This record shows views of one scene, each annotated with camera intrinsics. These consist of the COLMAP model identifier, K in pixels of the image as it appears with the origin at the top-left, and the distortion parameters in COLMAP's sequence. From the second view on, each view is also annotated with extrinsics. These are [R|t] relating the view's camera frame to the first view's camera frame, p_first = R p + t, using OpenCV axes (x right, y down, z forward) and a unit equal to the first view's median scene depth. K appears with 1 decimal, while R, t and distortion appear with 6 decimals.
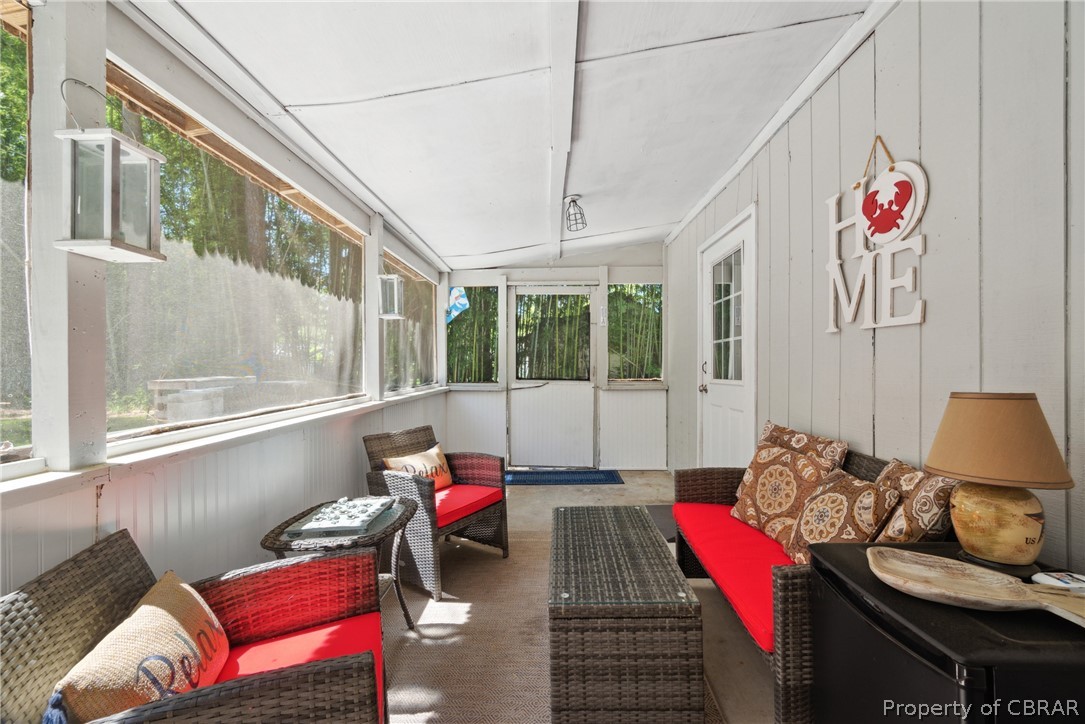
lens RADIAL K [[434.3, 0, 546.1], [0, 434.3, 365.4], [0, 0, 1]] dist [-0.002499, -0.000290]
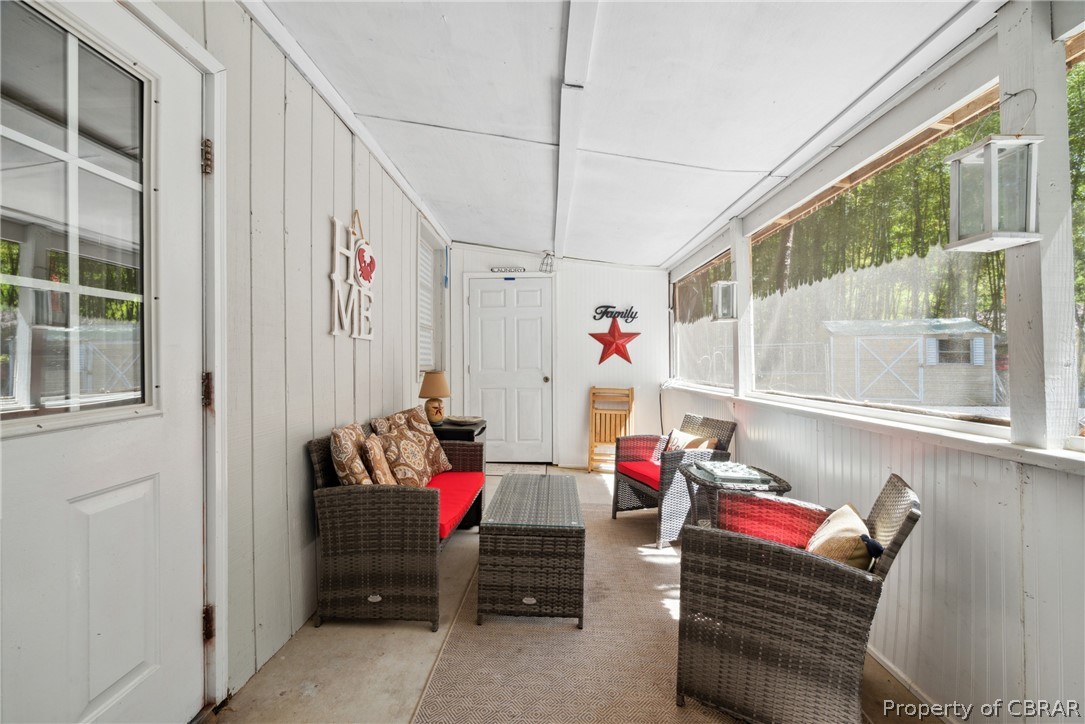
lens RADIAL K [[434.3, 0, 538.2], [0, 434.3, 360.8], [0, 0, 1]] dist [-0.002499, -0.000290]
pose [[-0.999926, 0.008516, 0.008680, 0.116737], [0.008524, 0.999963, 0.000854, -0.004547], [-0.008672, 0.000928, -0.999962, 2.220036]]
